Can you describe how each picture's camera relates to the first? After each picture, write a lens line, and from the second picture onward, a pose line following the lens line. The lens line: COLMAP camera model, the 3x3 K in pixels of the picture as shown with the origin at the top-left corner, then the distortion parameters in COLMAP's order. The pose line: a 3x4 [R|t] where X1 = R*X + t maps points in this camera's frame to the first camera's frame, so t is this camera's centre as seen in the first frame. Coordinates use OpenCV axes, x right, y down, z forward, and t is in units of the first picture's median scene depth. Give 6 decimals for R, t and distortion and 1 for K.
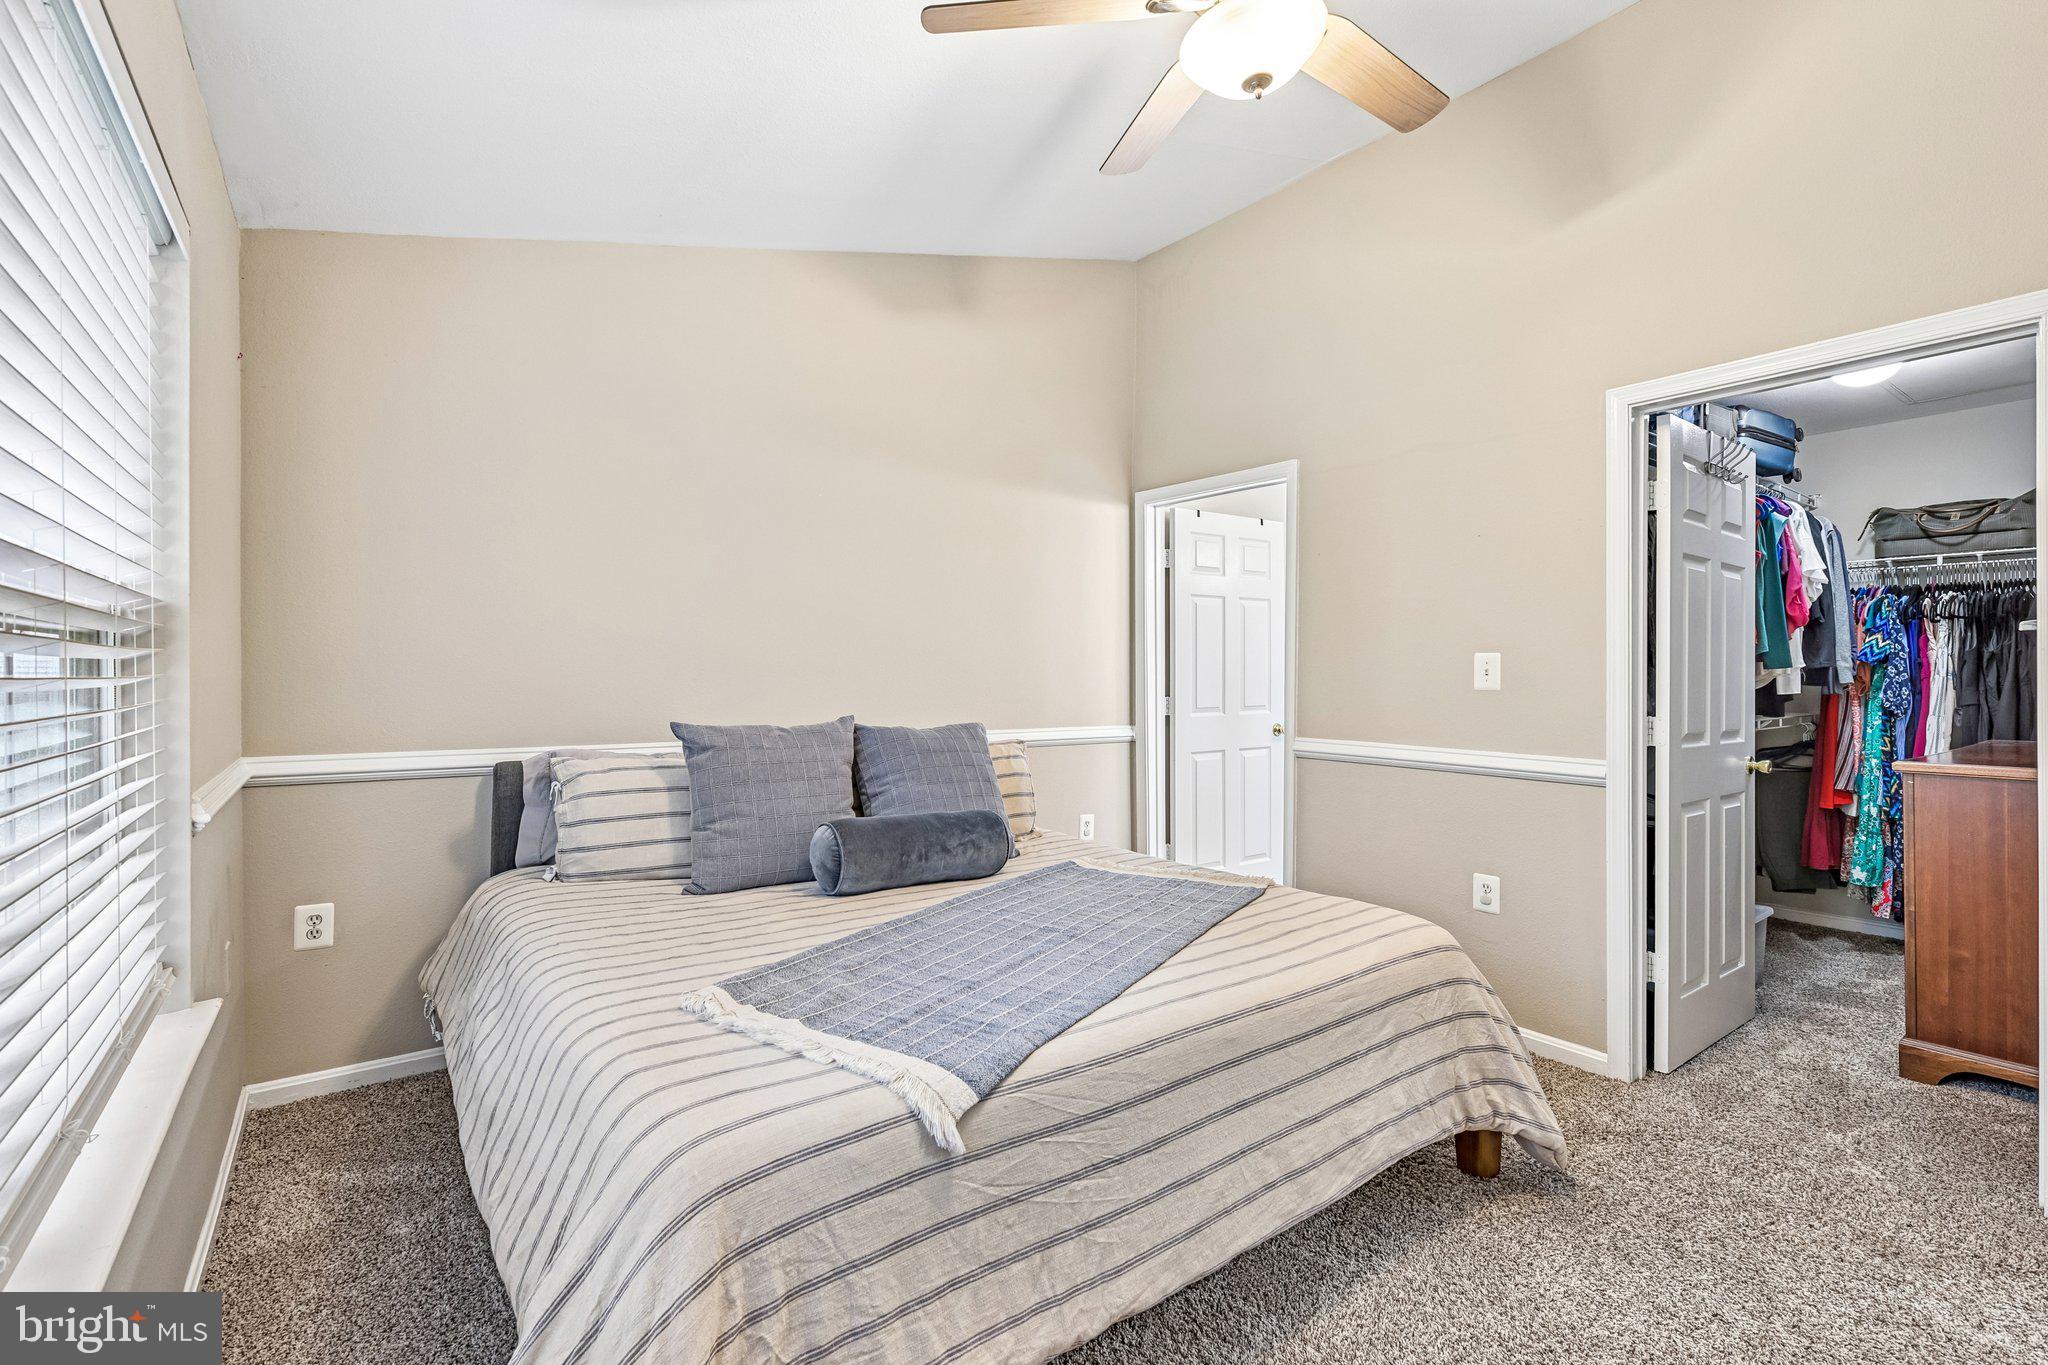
lens RADIAL K [[908.8, 0, 1029.8], [0, 908.8, 672.2], [0, 0, 1]] dist [-0.000446, 0.000232]
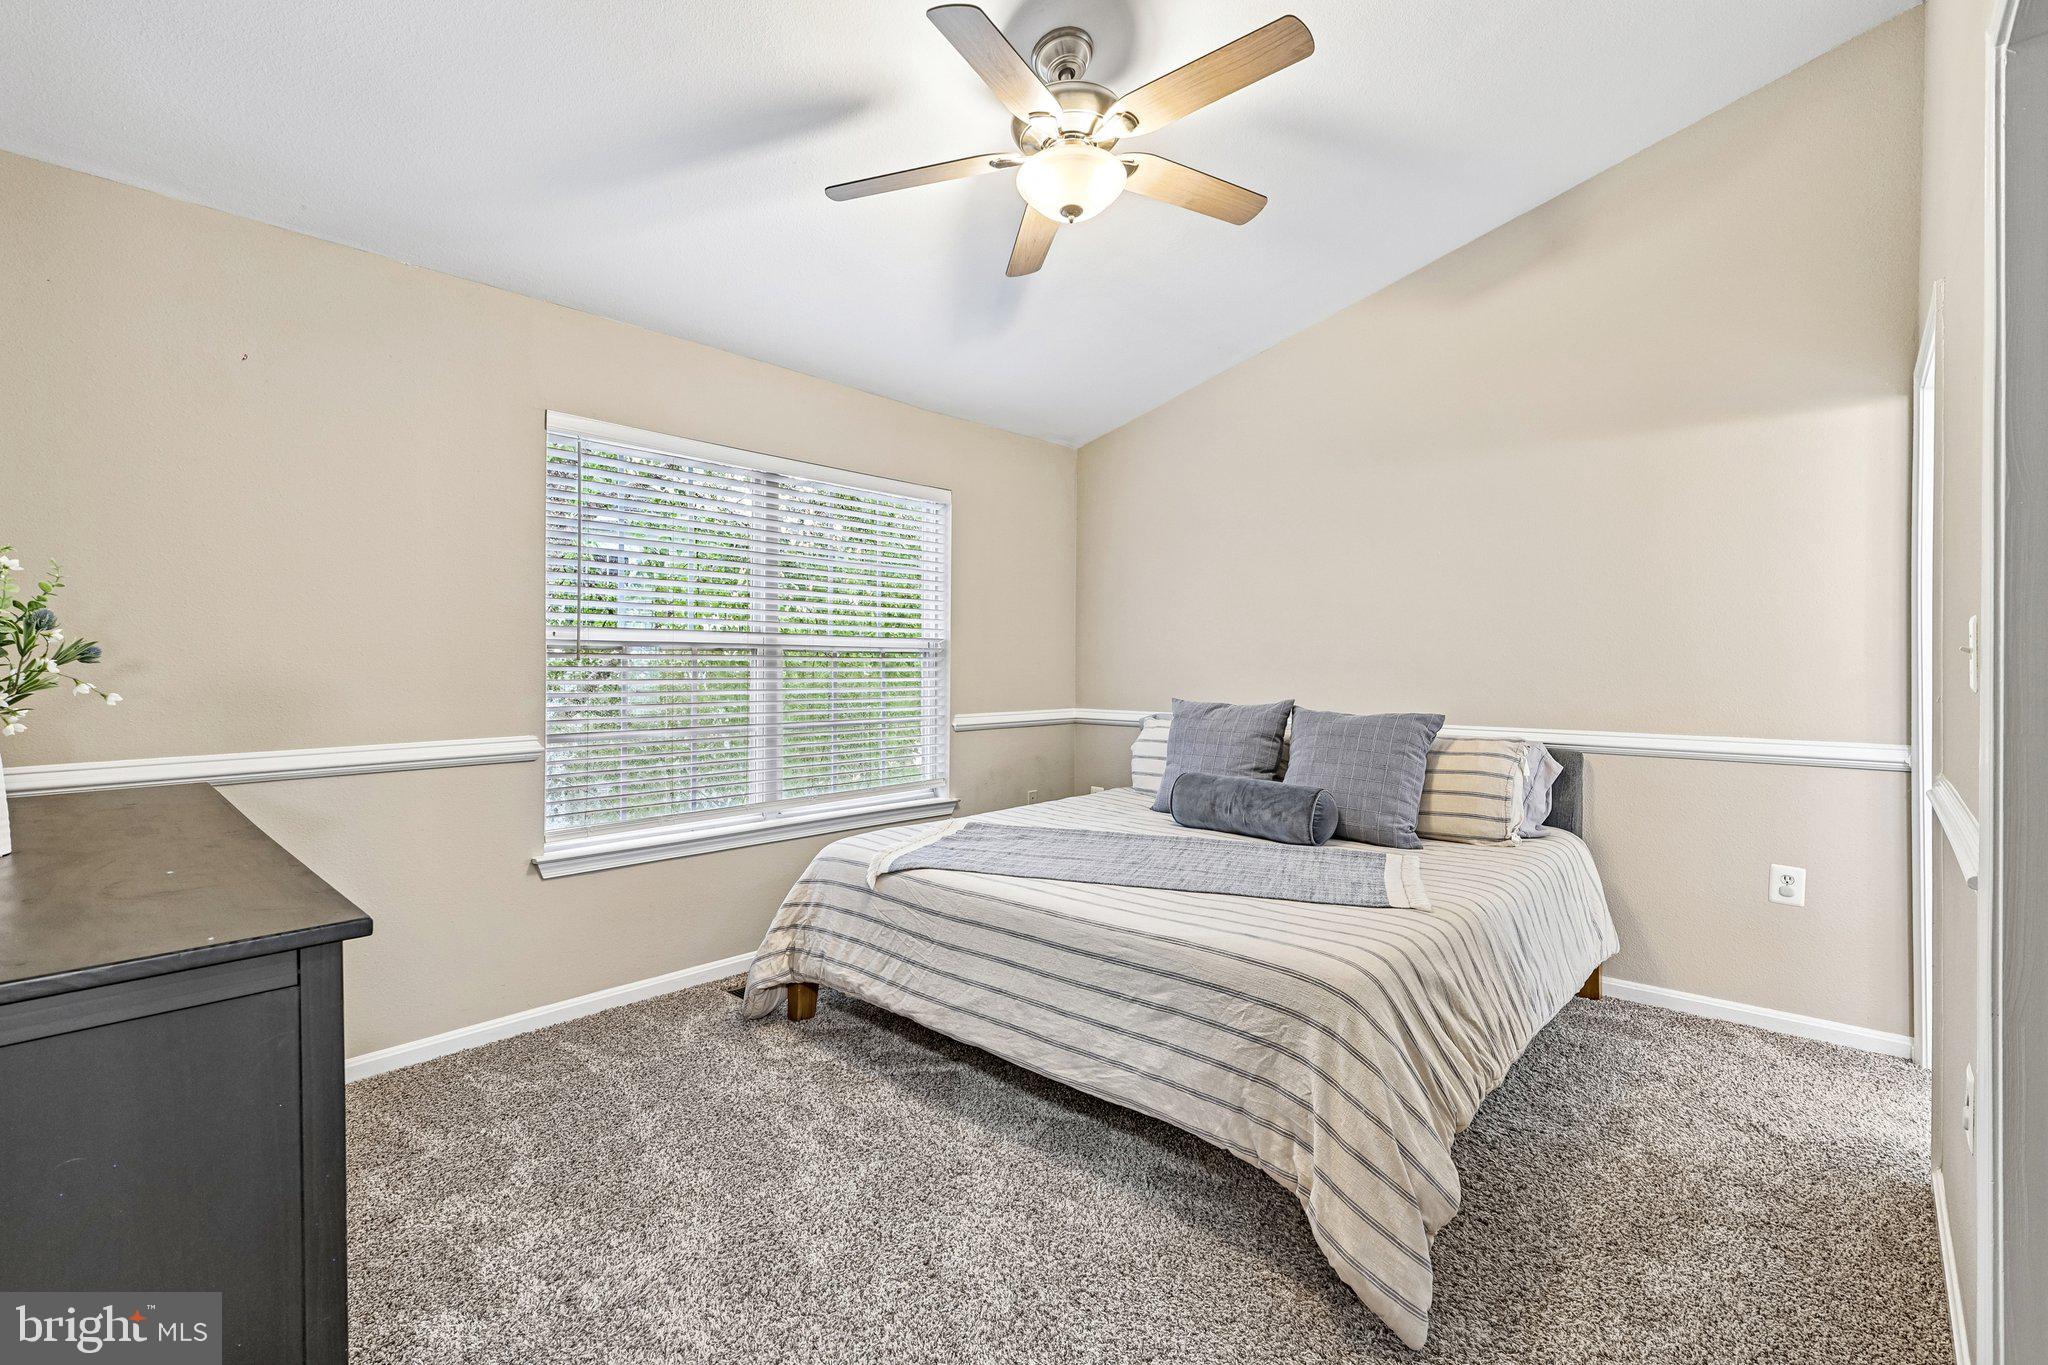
lens RADIAL K [[908.8, 0, 1029.8], [0, 908.8, 672.2], [0, 0, 1]] dist [-0.000446, 0.000232]
pose [[0.183265, -0.003245, -0.983058, 1.554467], [0.002621, 0.999993, -0.002812, 0.019808], [0.983060, -0.002061, 0.183272, 0.723683]]
